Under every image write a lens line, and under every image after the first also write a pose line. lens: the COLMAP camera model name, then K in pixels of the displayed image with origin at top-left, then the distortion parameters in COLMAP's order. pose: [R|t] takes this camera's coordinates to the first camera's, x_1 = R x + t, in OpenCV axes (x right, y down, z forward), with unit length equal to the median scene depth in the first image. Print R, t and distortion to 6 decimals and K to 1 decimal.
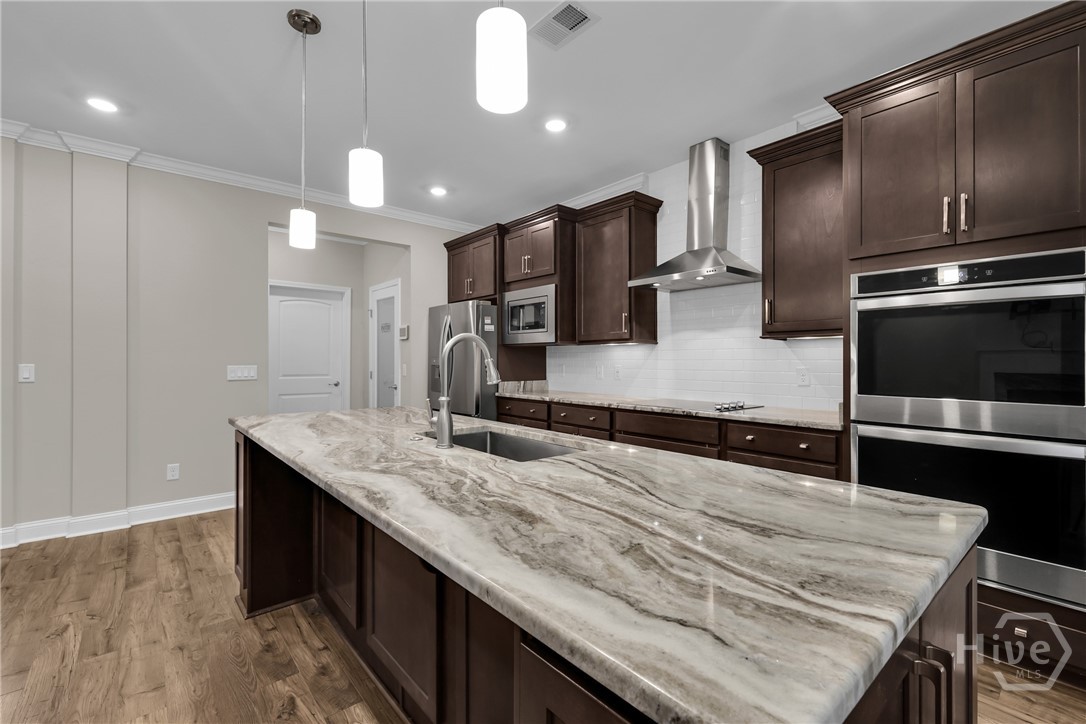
lens RADIAL K [[473.6, 0, 545.0], [0, 473.6, 358.6], [0, 0, 1]] dist [0.002999, -0.000057]
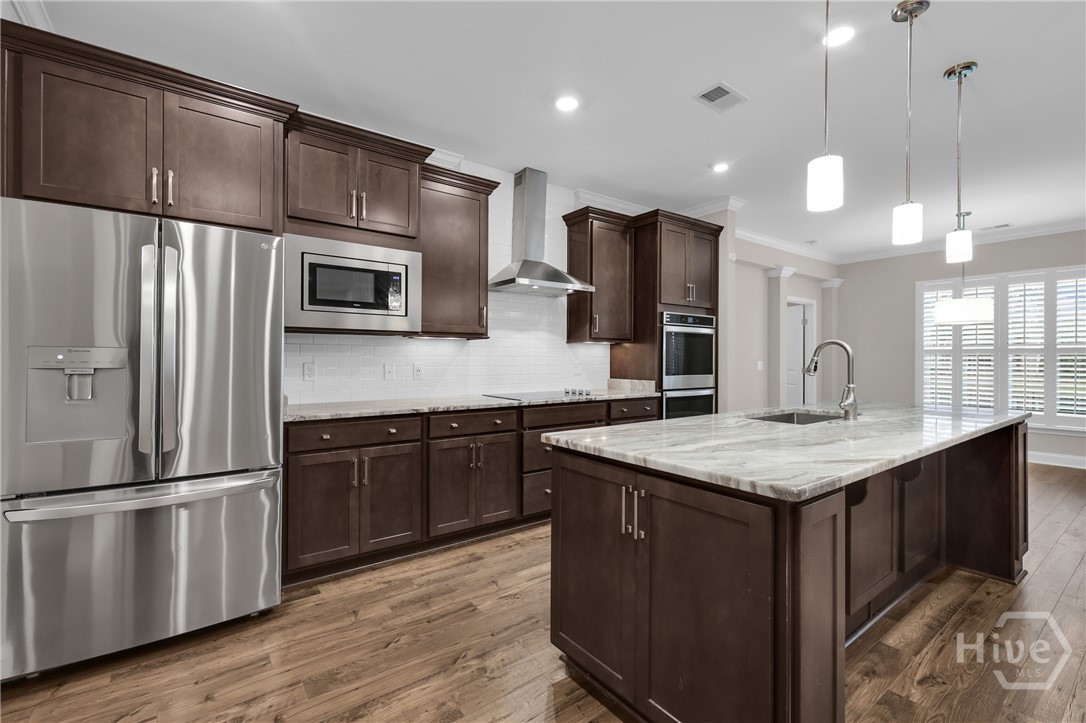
lens RADIAL K [[473.6, 0, 545.0], [0, 473.6, 358.1], [0, 0, 1]] dist [0.002999, -0.000057]
pose [[0.070805, -0.003613, 0.997484, -0.749384], [-0.007626, 0.999962, 0.004163, 0.001357], [-0.997461, -0.007902, 0.070774, 0.805572]]
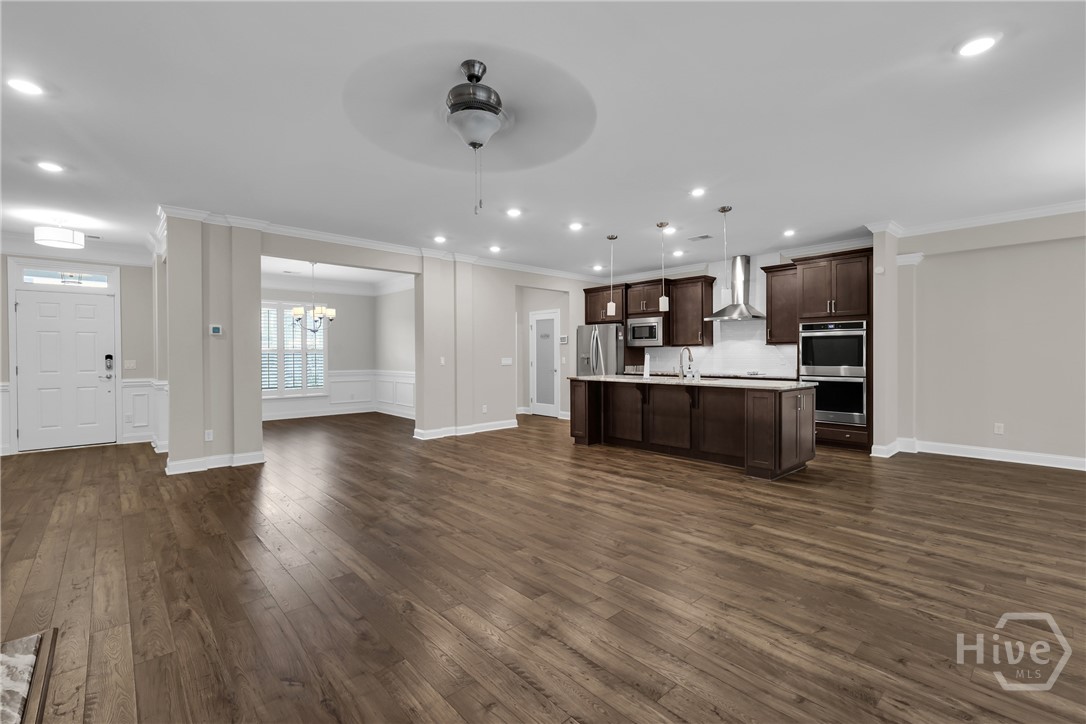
lens RADIAL K [[477.9, 0, 544.0], [0, 477.9, 352.4], [0, 0, 1]] dist [0.019425, -0.003941]
pose [[0.999600, -0.004730, 0.027878, -0.579111], [0.004840, 0.999981, -0.003906, -0.000659], [-0.027859, 0.004040, 0.999604, -1.097746]]
